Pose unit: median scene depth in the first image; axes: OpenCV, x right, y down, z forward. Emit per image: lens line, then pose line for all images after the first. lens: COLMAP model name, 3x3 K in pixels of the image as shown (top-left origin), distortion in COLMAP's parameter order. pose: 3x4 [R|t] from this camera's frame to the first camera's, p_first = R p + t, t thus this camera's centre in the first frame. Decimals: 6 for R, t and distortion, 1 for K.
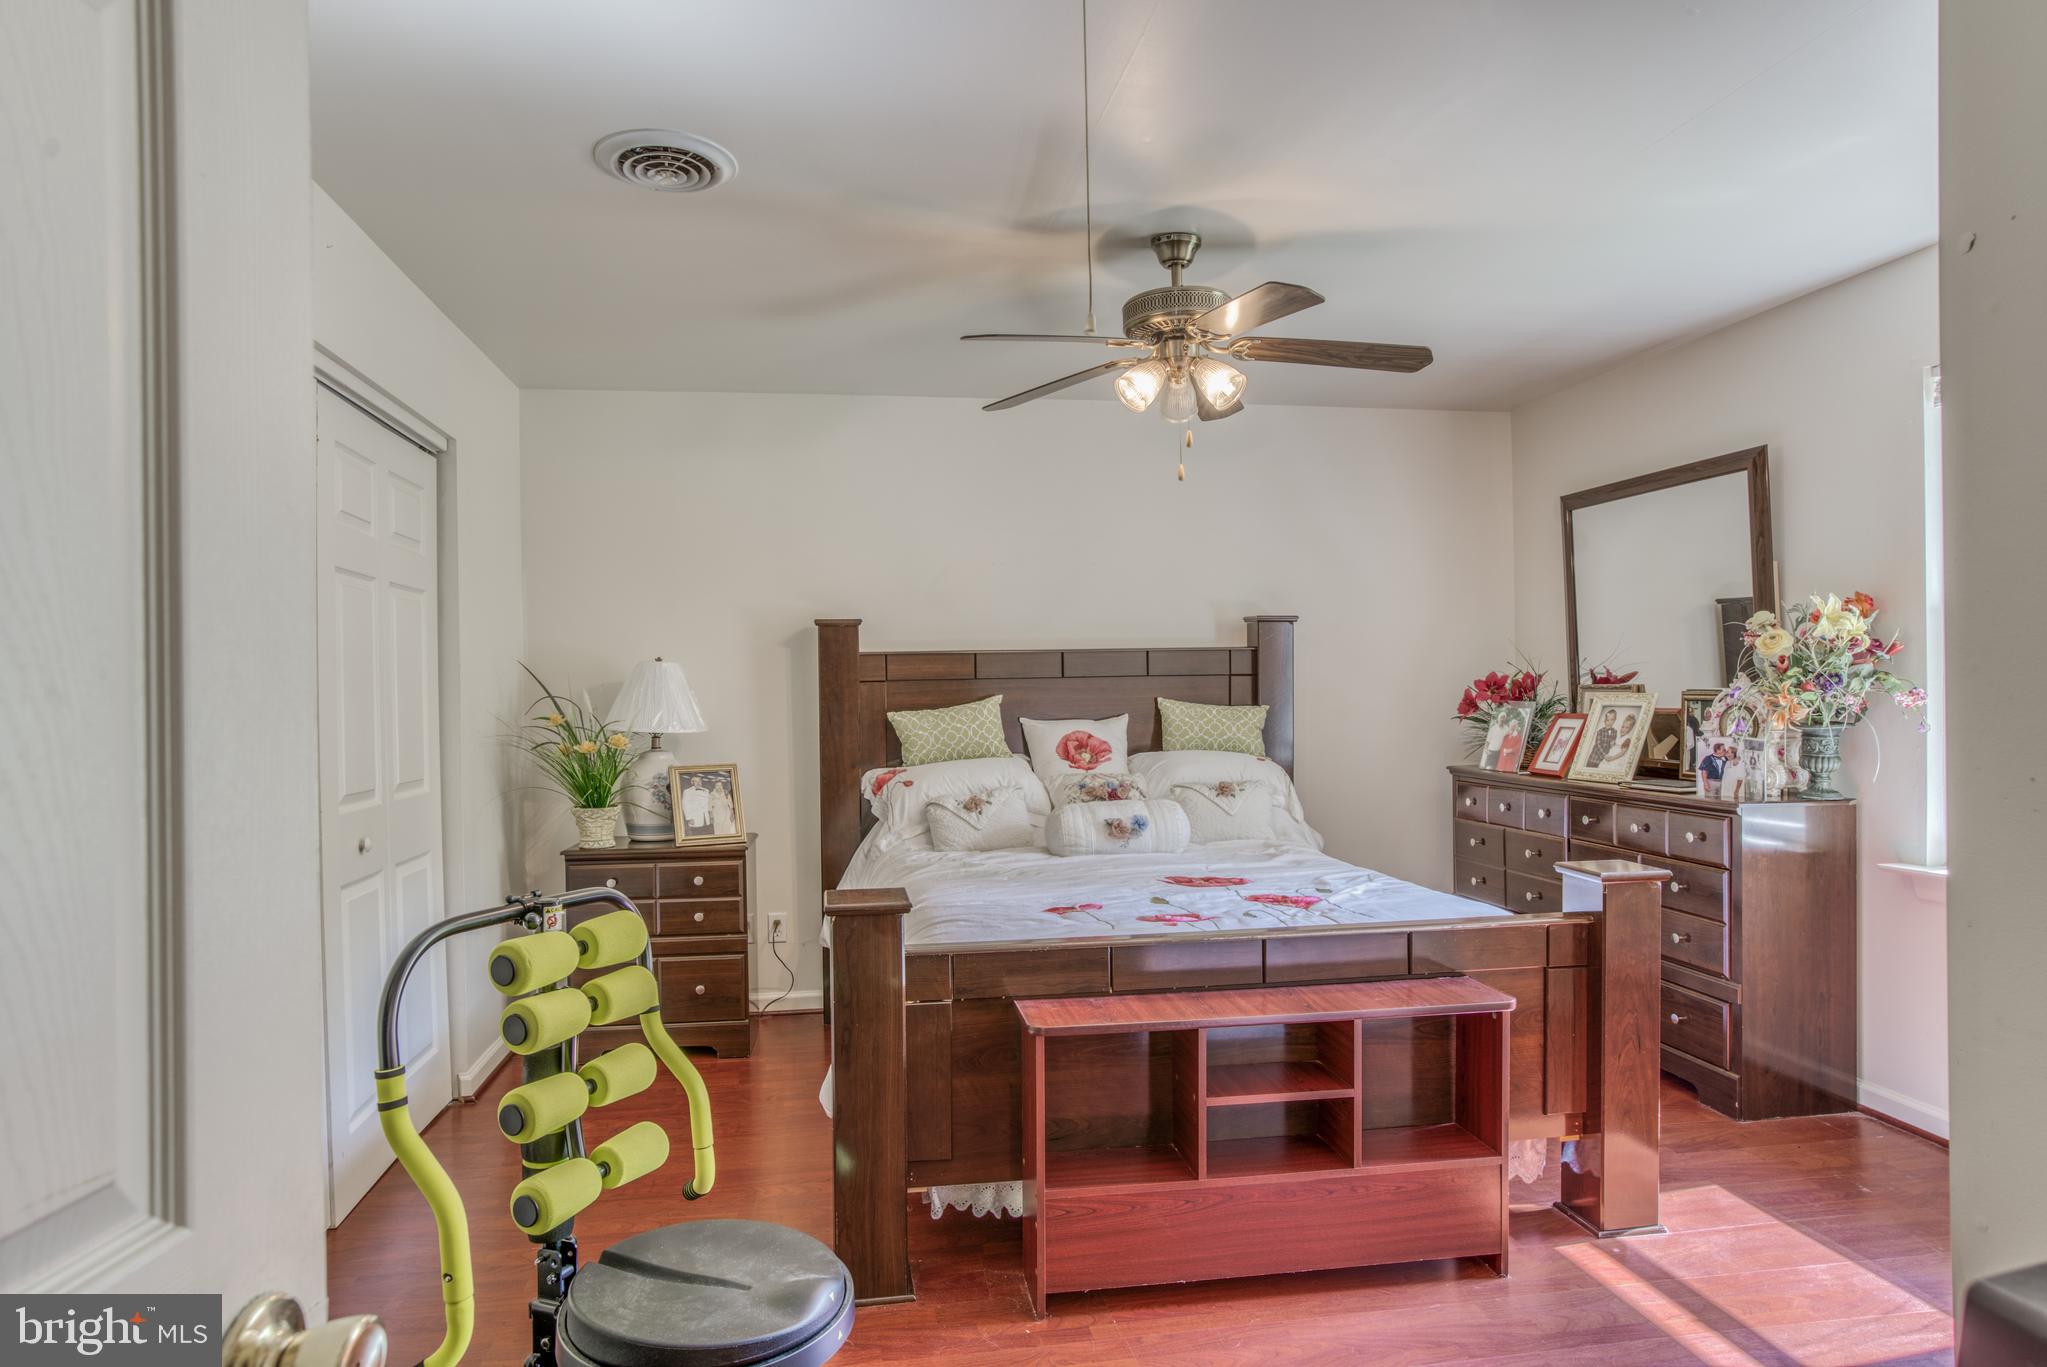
lens RADIAL K [[1218.5, 0, 1020.8], [0, 1218.5, 691.4], [0, 0, 1]] dist [-0.035498, 0.018195]
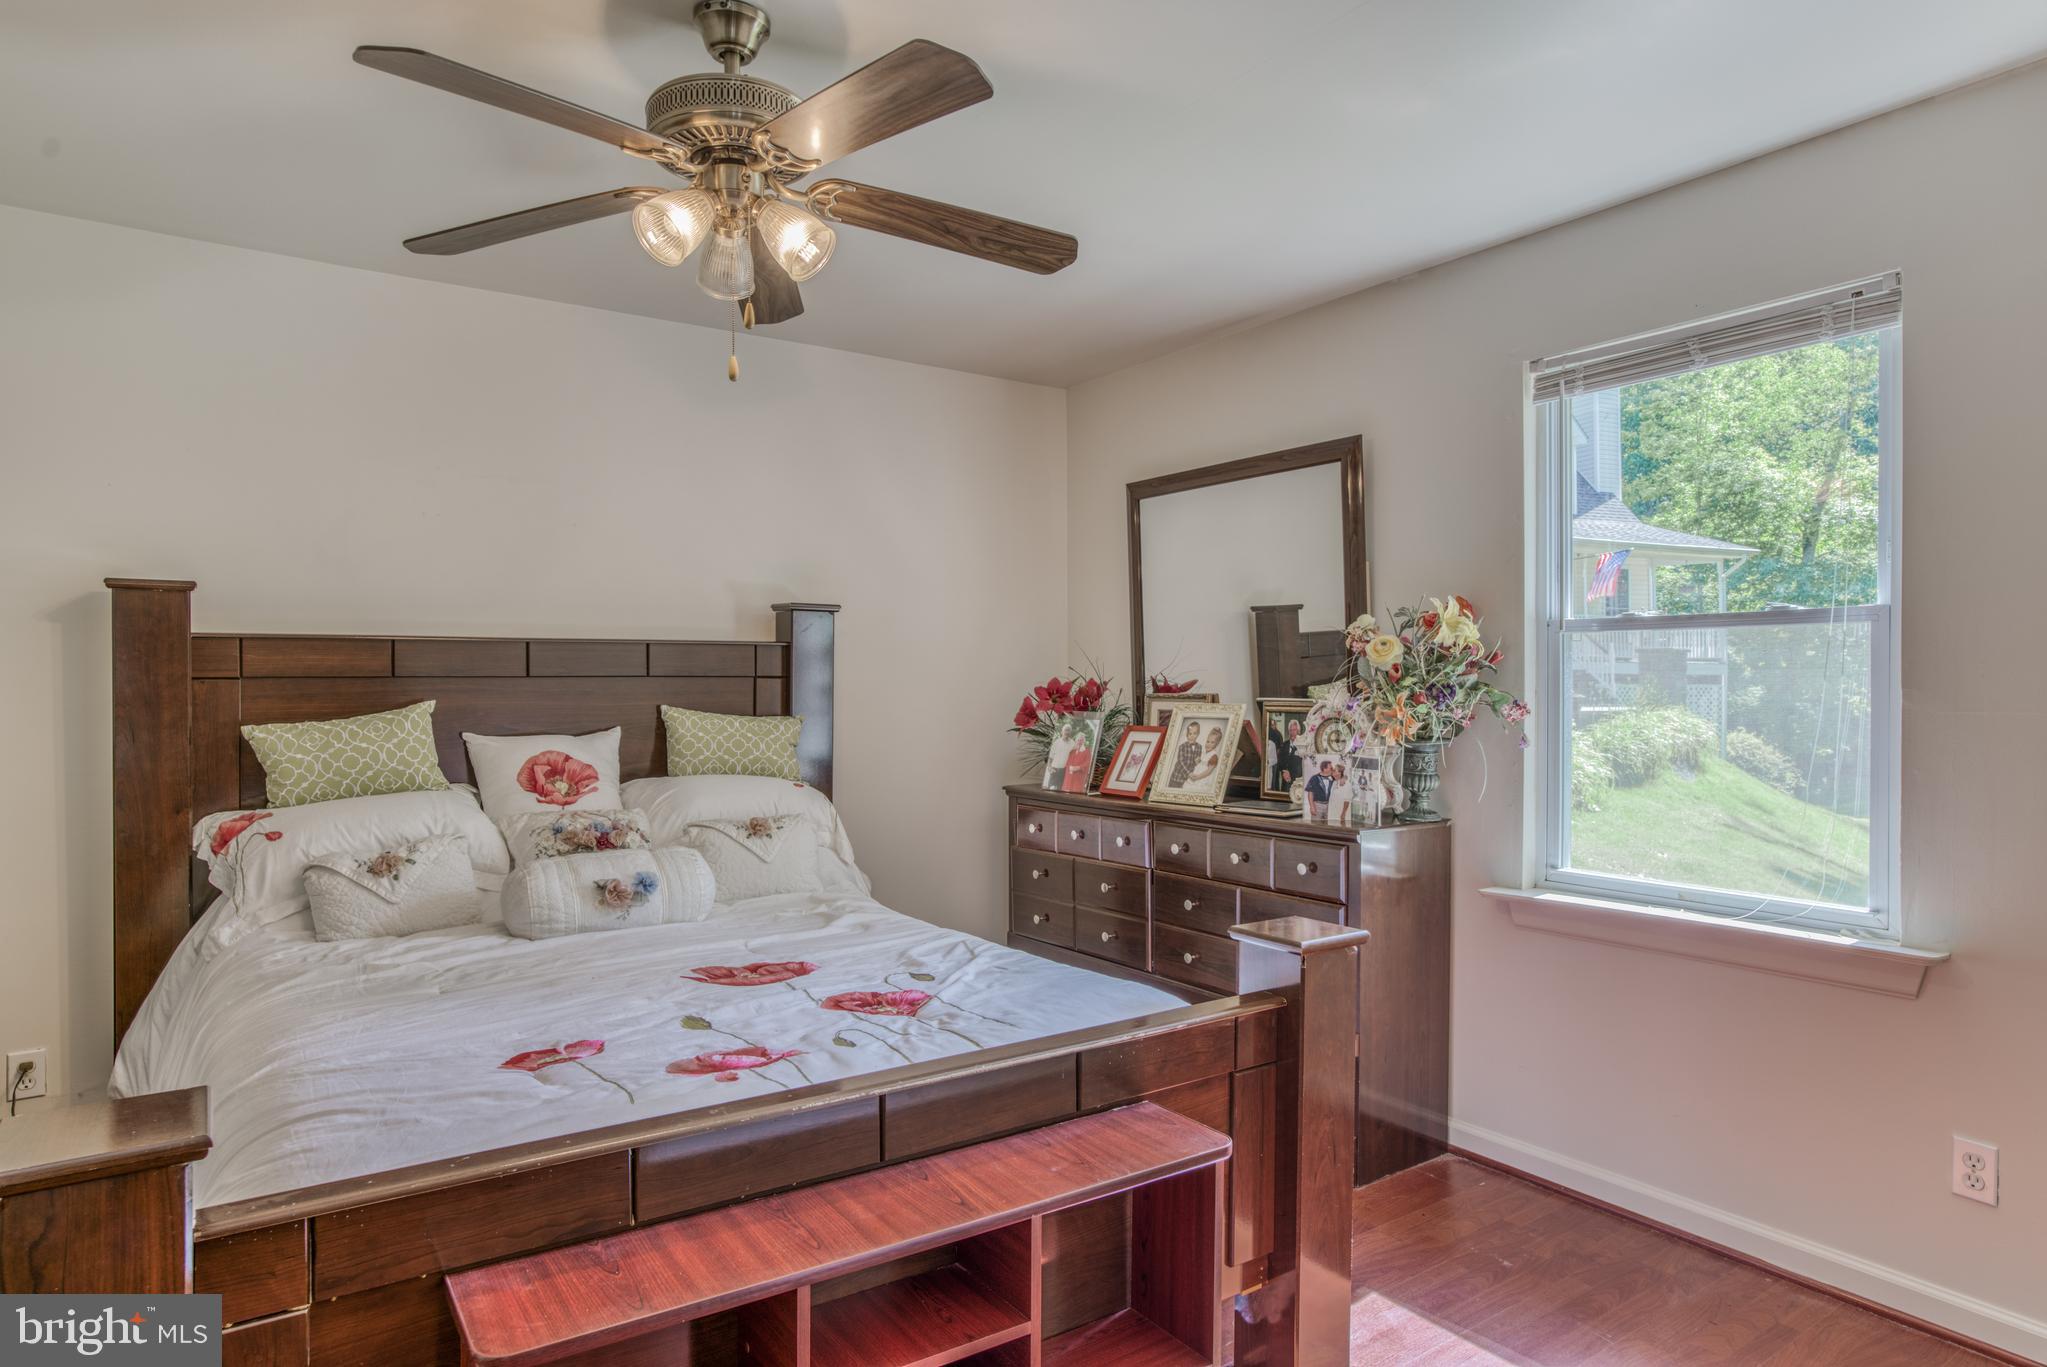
lens RADIAL K [[1218.5, 0, 1036.8], [0, 1218.5, 693.3], [0, 0, 1]] dist [-0.035498, 0.018195]
pose [[0.904114, 0.009331, 0.427189, 0.000847], [-0.008318, 0.999956, -0.004238, -0.001469], [-0.427210, 0.000278, 0.904153, 0.285799]]
